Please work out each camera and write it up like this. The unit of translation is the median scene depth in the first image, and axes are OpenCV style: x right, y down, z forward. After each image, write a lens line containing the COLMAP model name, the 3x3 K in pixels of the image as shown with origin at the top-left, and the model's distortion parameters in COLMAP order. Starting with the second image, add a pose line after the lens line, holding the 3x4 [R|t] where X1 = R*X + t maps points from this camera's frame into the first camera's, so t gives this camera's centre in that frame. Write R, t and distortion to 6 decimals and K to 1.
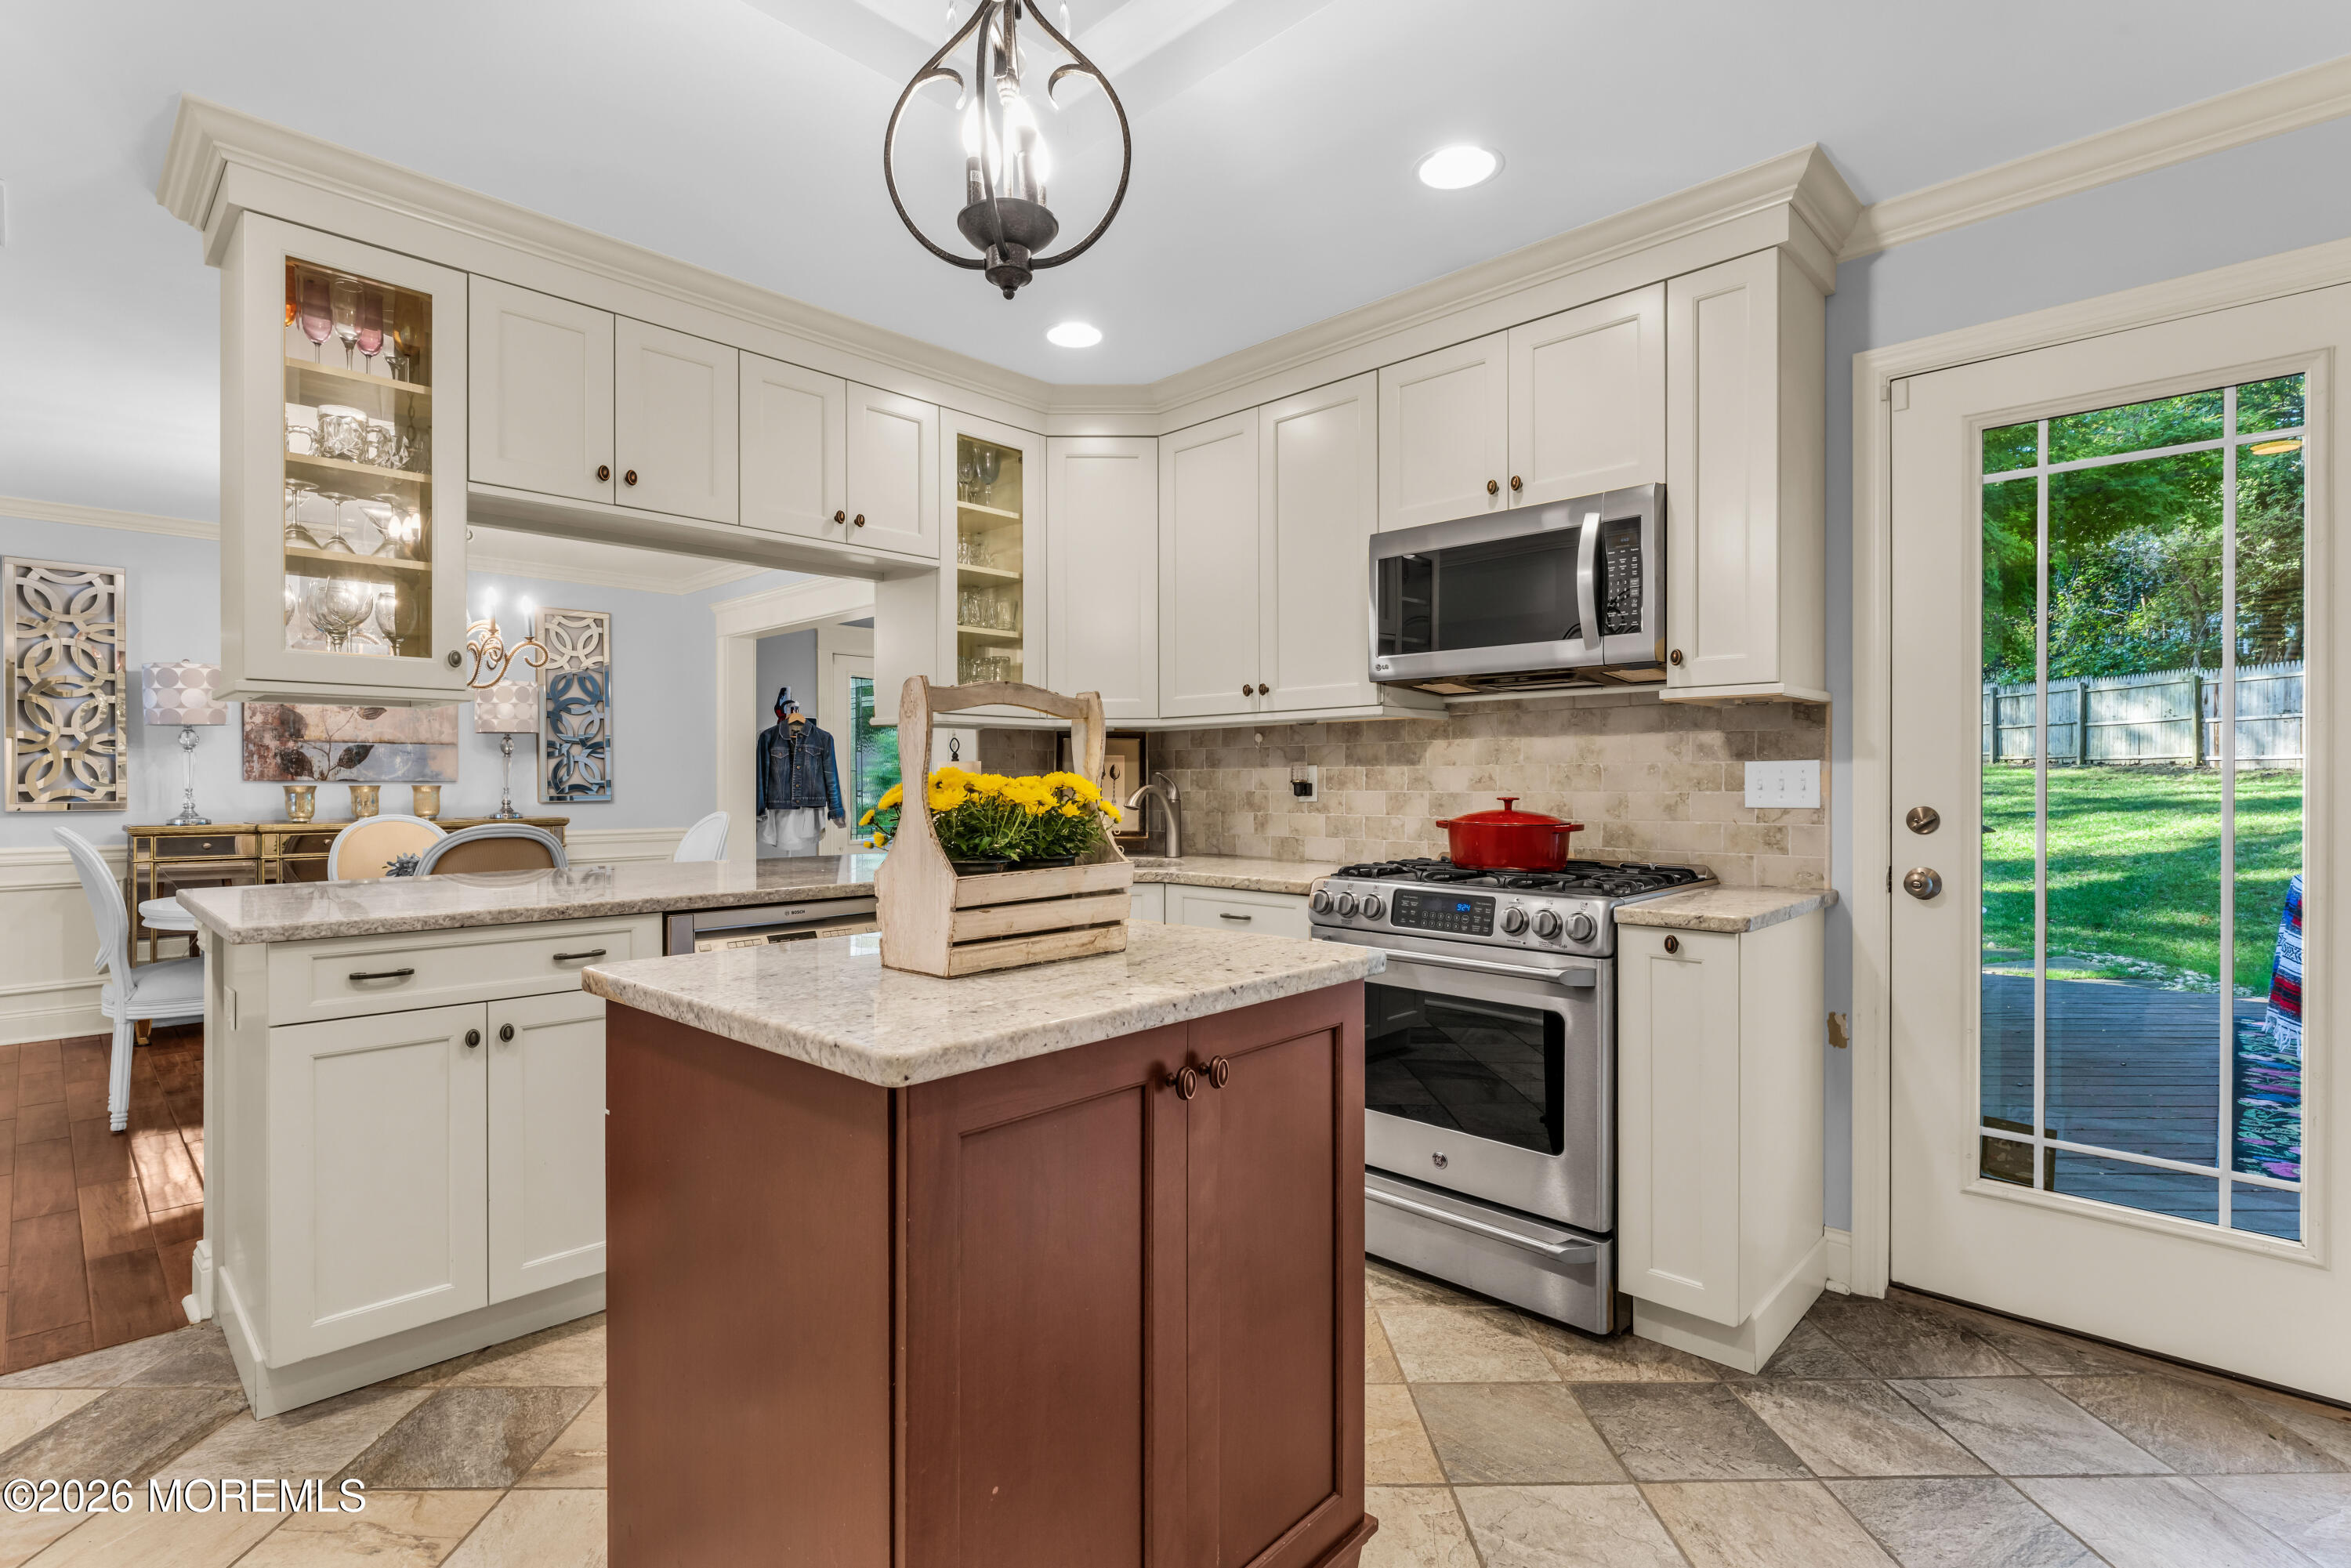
lens RADIAL K [[1107.2, 0, 1175.7], [0, 1107.2, 786.0], [0, 0, 1]] dist [-0.003978, -0.000022]
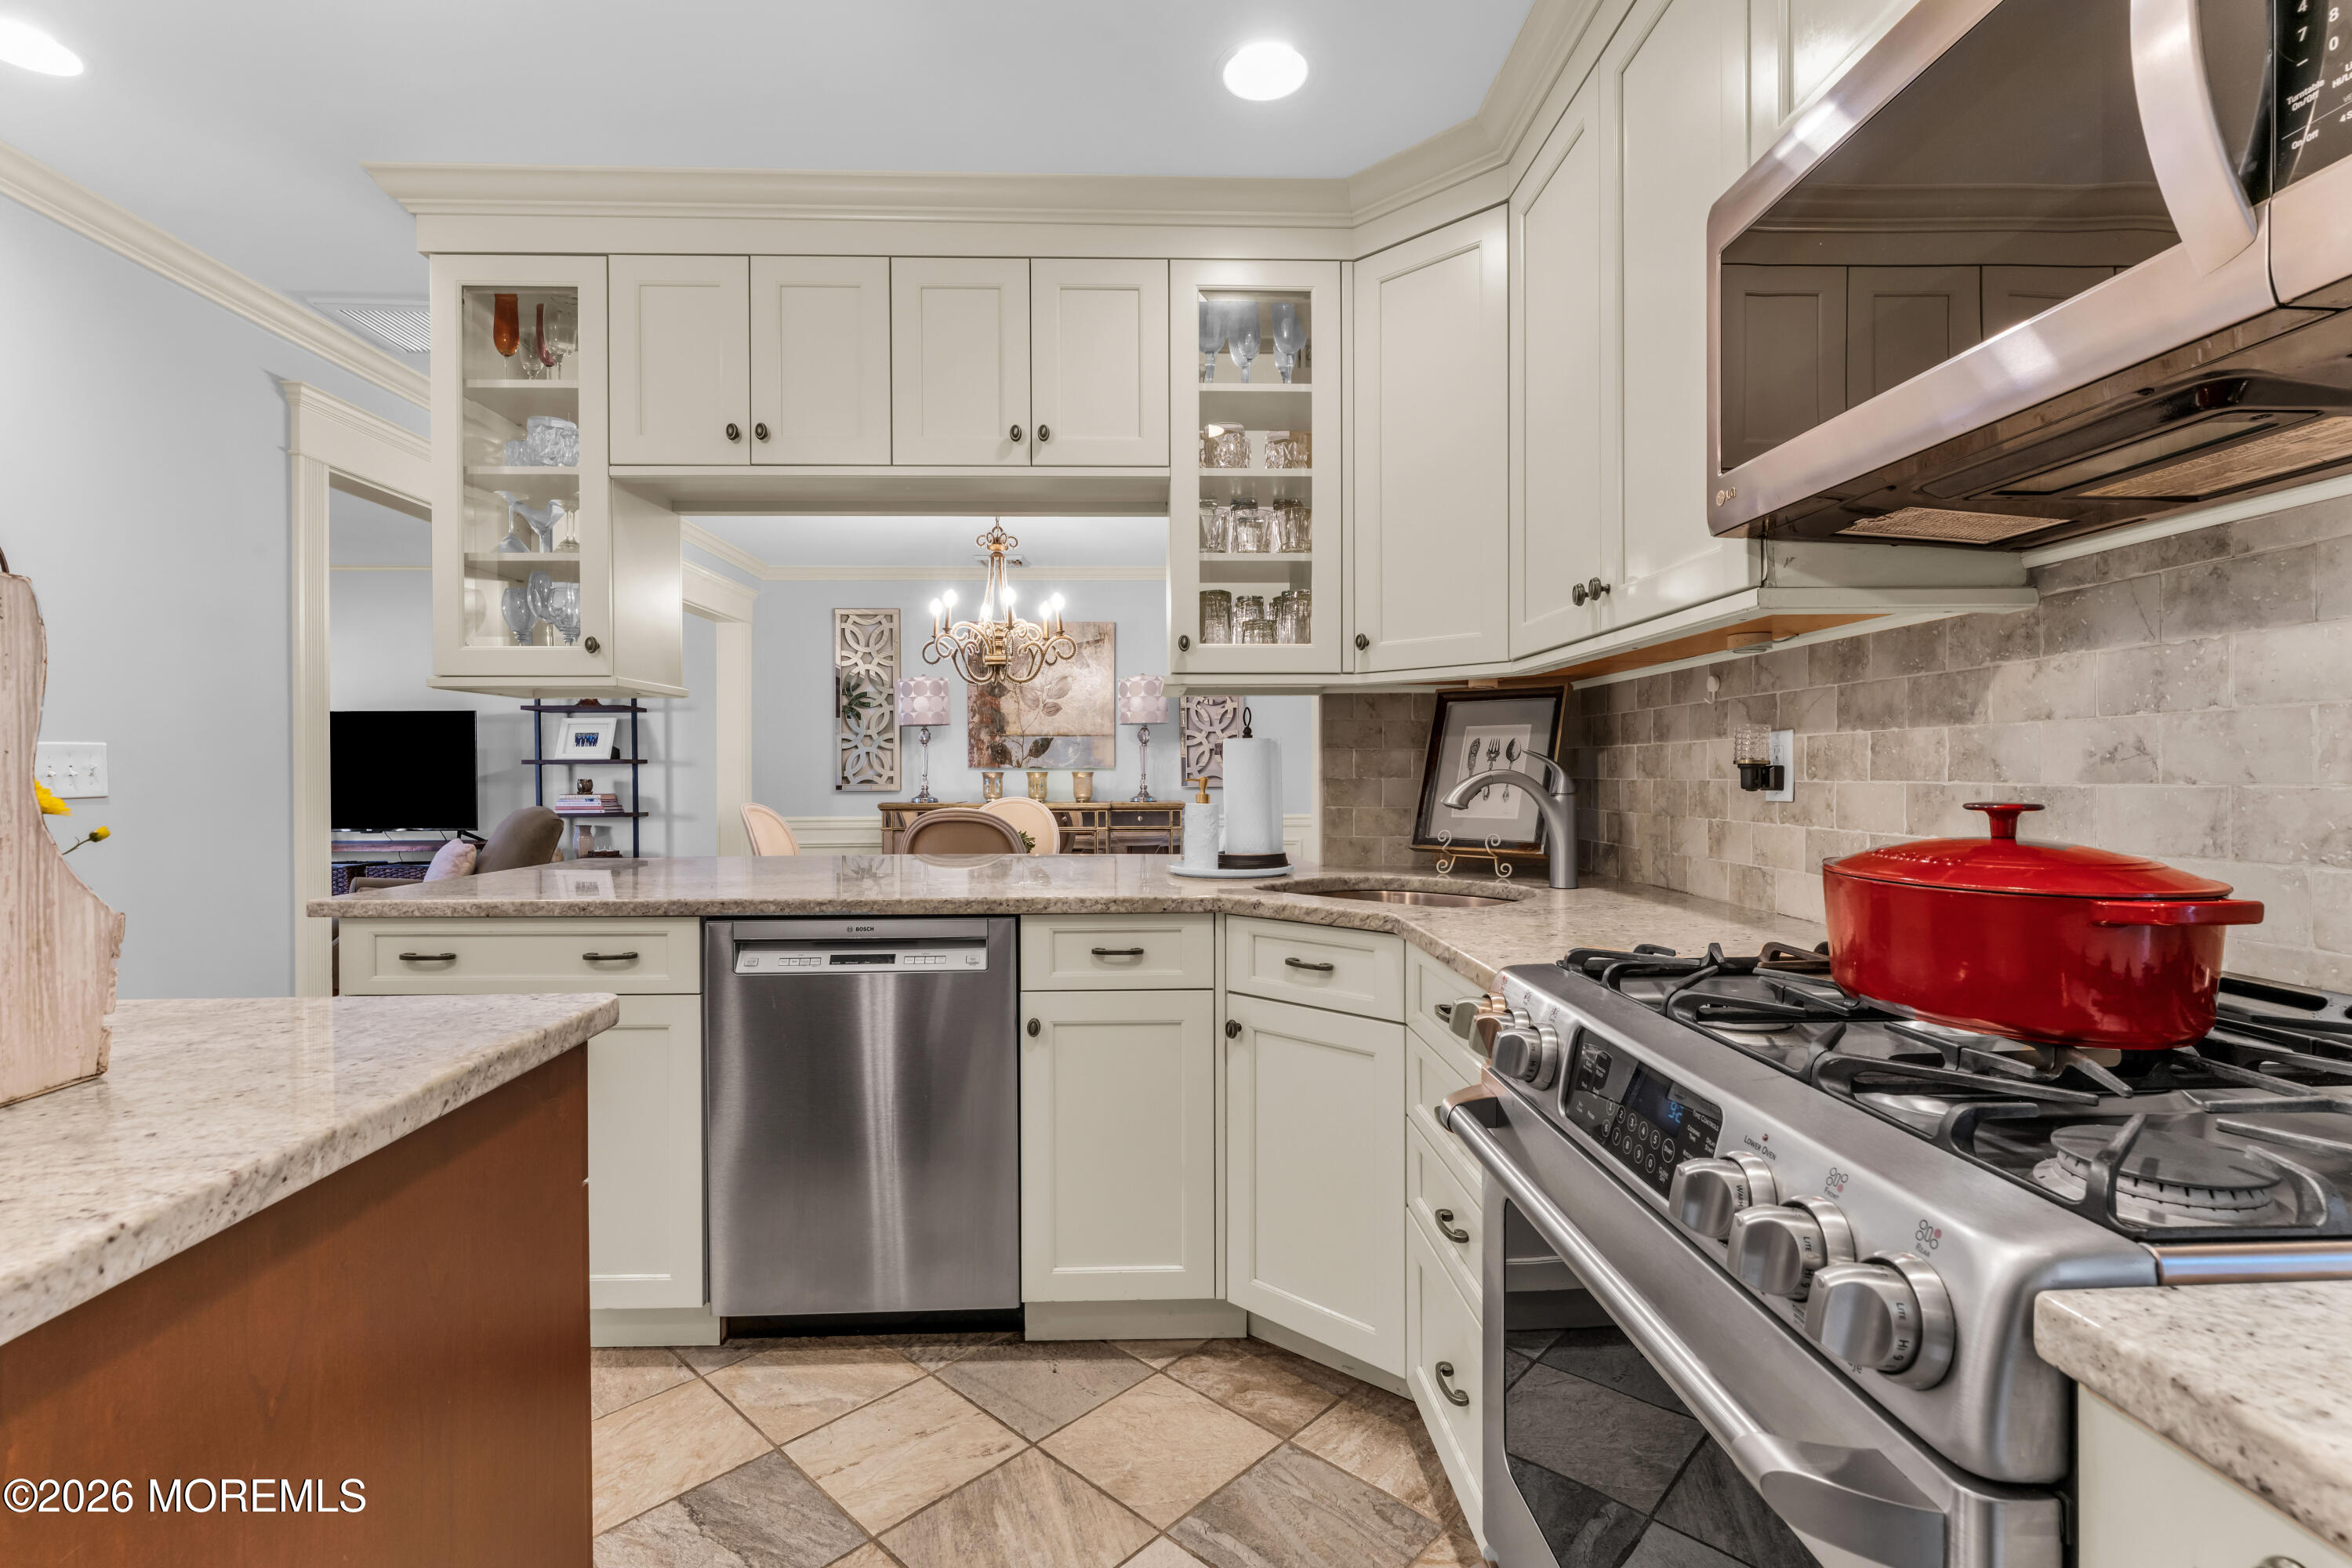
lens RADIAL K [[1074.0, 0, 1173.7], [0, 1074.0, 771.0], [0, 0, 1]] dist [0.005434, -0.000026]
pose [[0.715699, -0.001459, -0.698407, 0.305977], [0.000377, 0.999998, -0.001703, 0.000900], [0.698409, 0.000955, 0.715698, 0.507802]]
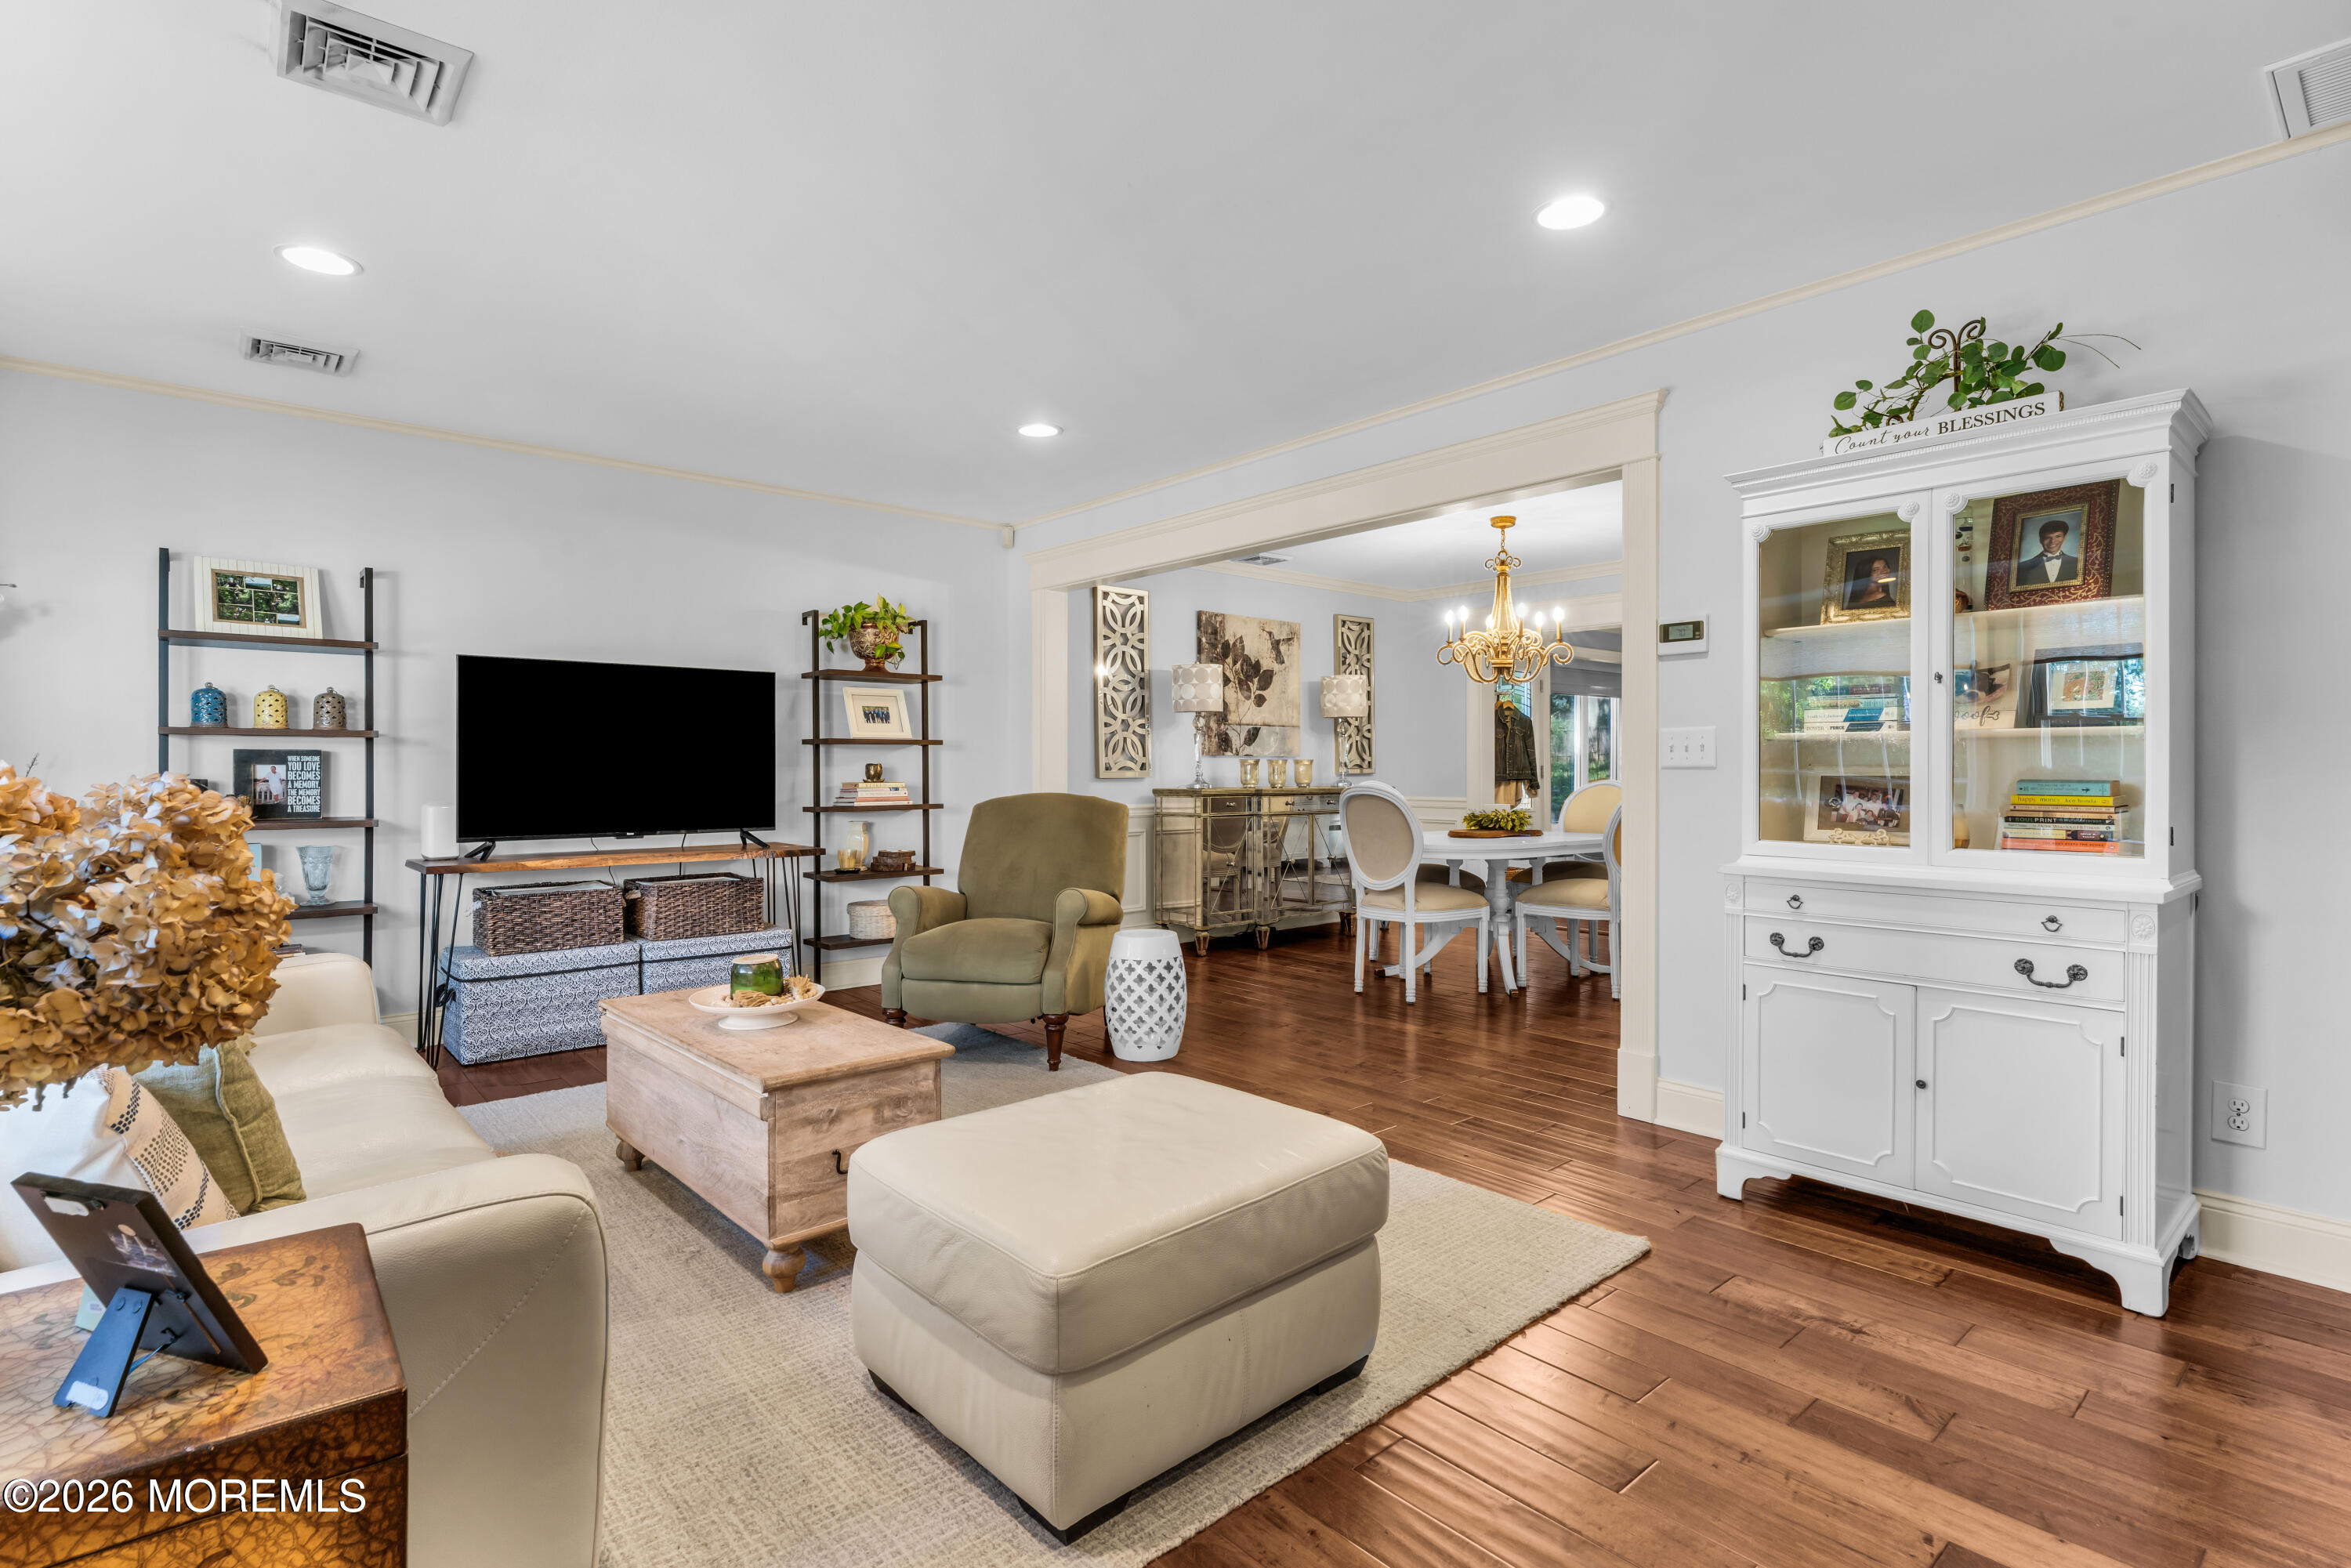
lens RADIAL K [[1107.2, 0, 1171.8], [0, 1107.2, 789.1], [0, 0, 1]] dist [-0.003978, -0.000022]
pose [[0.997355, 0.005050, -0.072515, -1.373864], [-0.003714, 0.999821, 0.018538, 0.018451], [0.072595, -0.018220, 0.997195, -0.489392]]
